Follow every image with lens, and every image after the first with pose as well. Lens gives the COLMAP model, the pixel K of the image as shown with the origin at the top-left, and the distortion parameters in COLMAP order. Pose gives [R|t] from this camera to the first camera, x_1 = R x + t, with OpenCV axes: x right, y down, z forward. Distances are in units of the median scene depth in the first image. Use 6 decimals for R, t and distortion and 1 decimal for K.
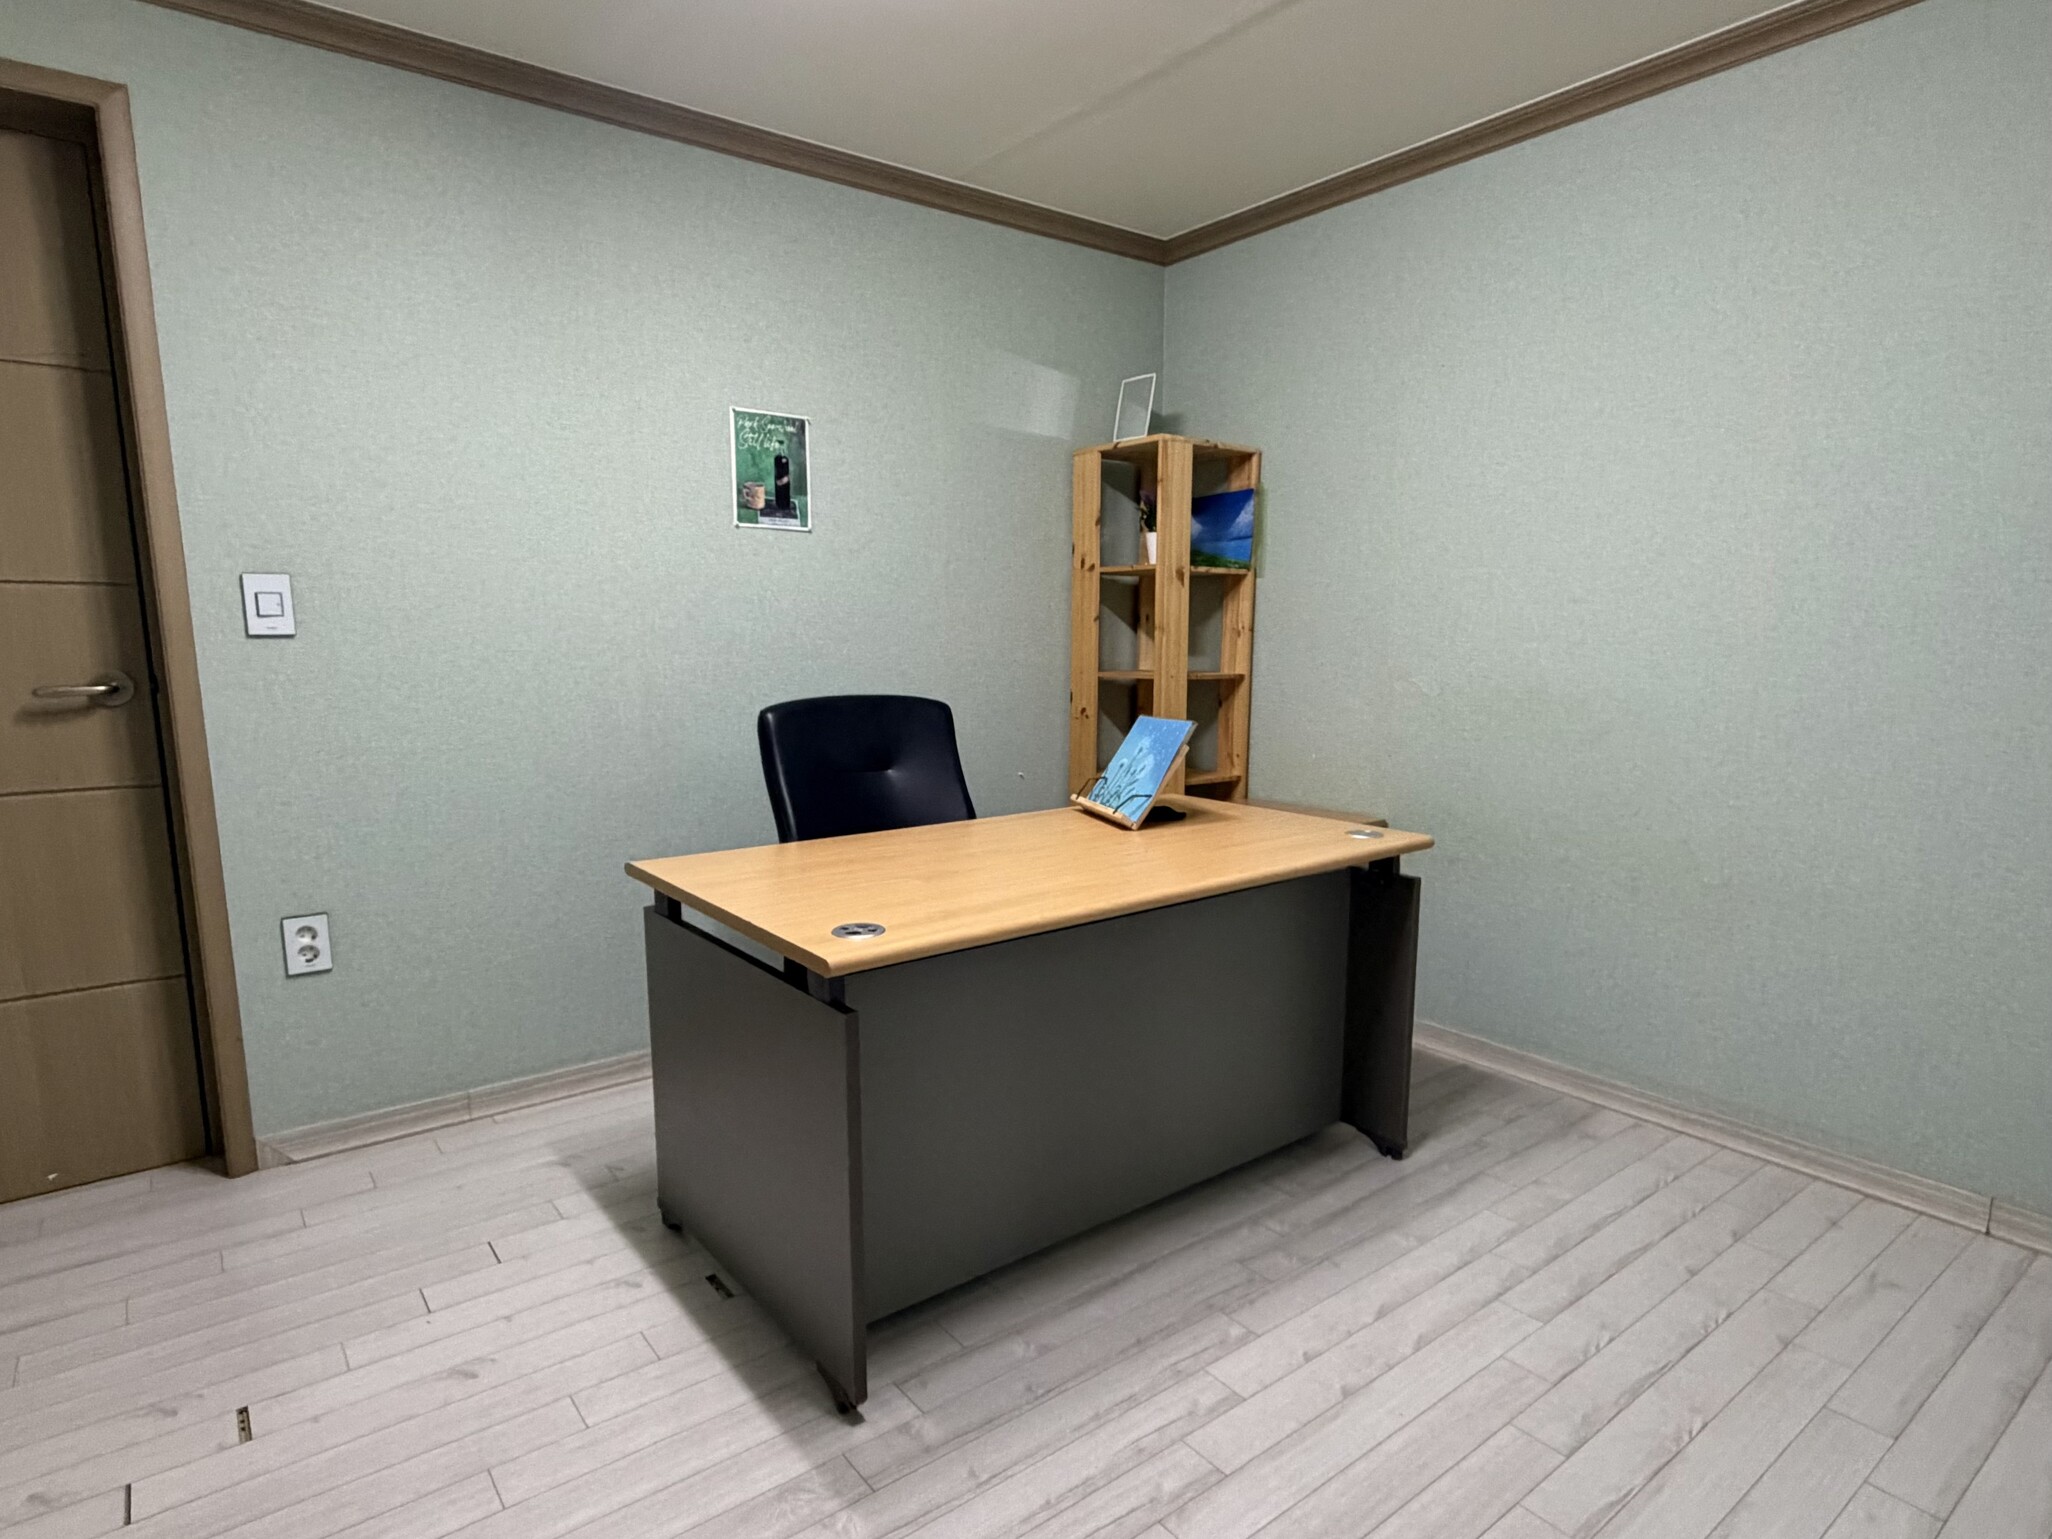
lens RADIAL K [[1137.7, 0, 1025.3], [0, 1137.7, 782.1], [0, 0, 1]] dist [-0.000282, 0.000182]
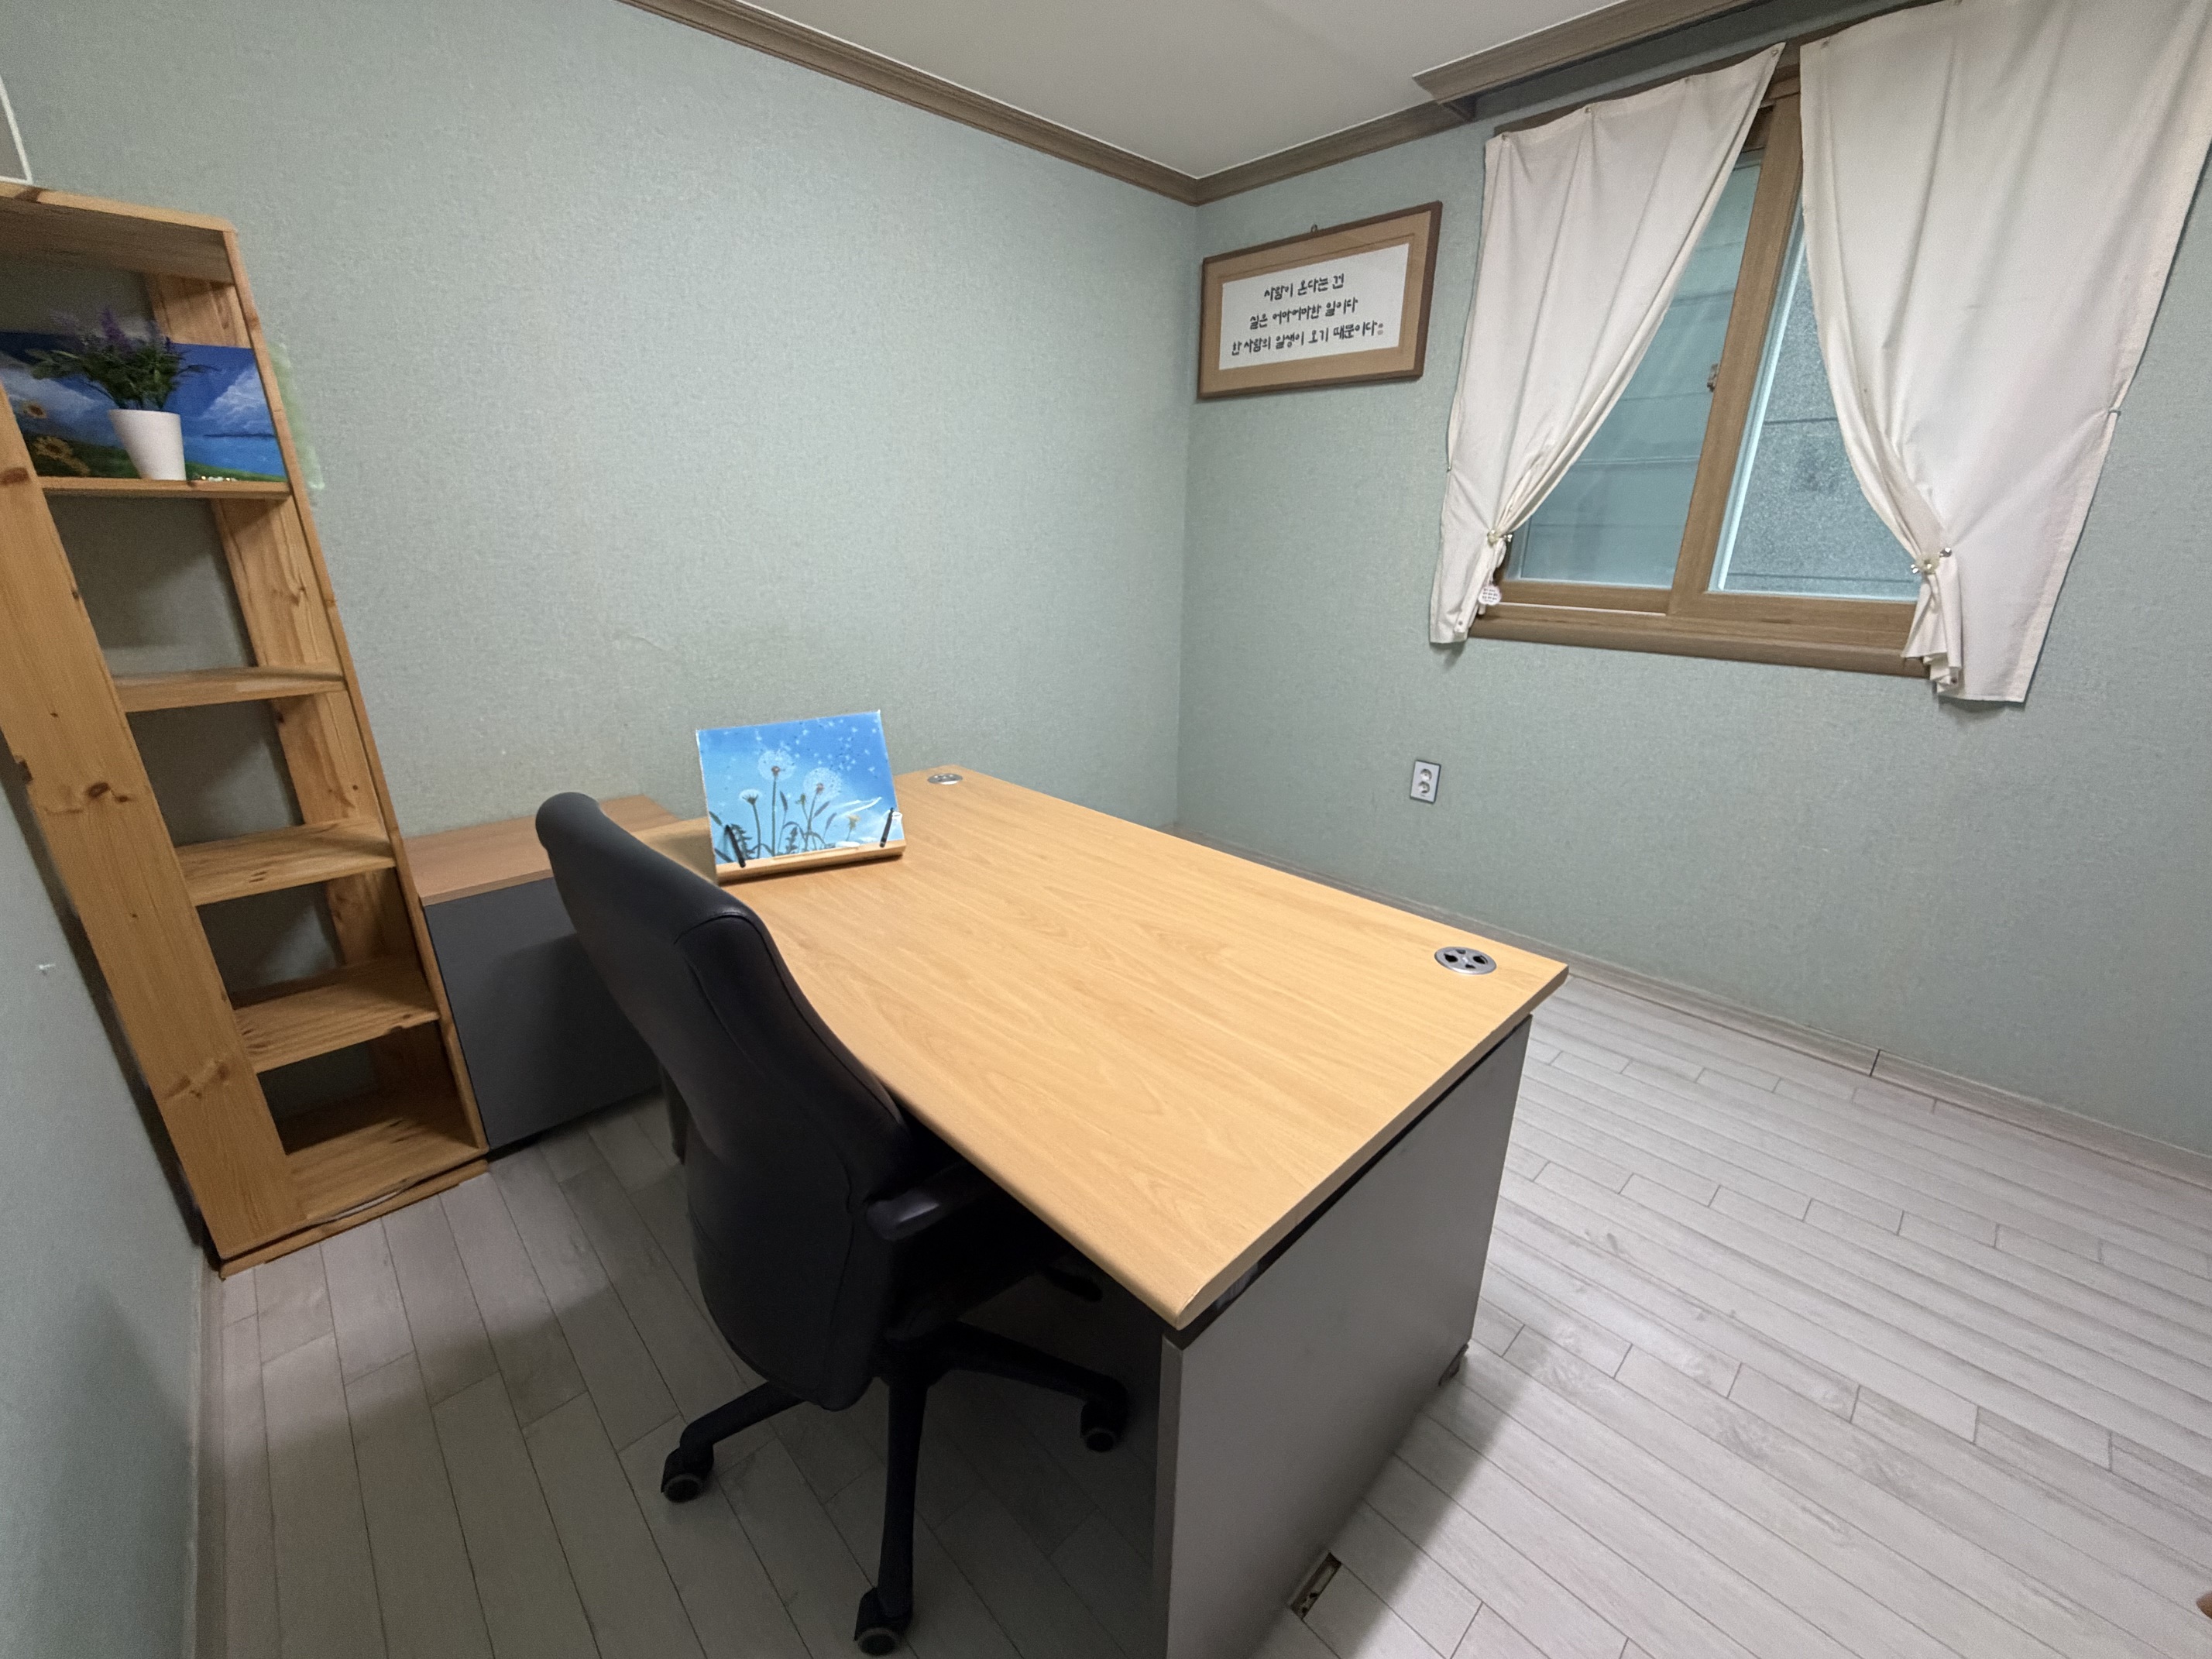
lens RADIAL K [[886.7, 0, 1106.9], [0, 886.7, 822.7], [0, 0, 1]] dist [-0.004726, -0.000622]
pose [[-0.108578, -0.320763, 0.940916, -0.440433], [0.133149, 0.933290, 0.333528, -0.147704], [-0.985131, 0.161496, -0.058625, 0.764244]]
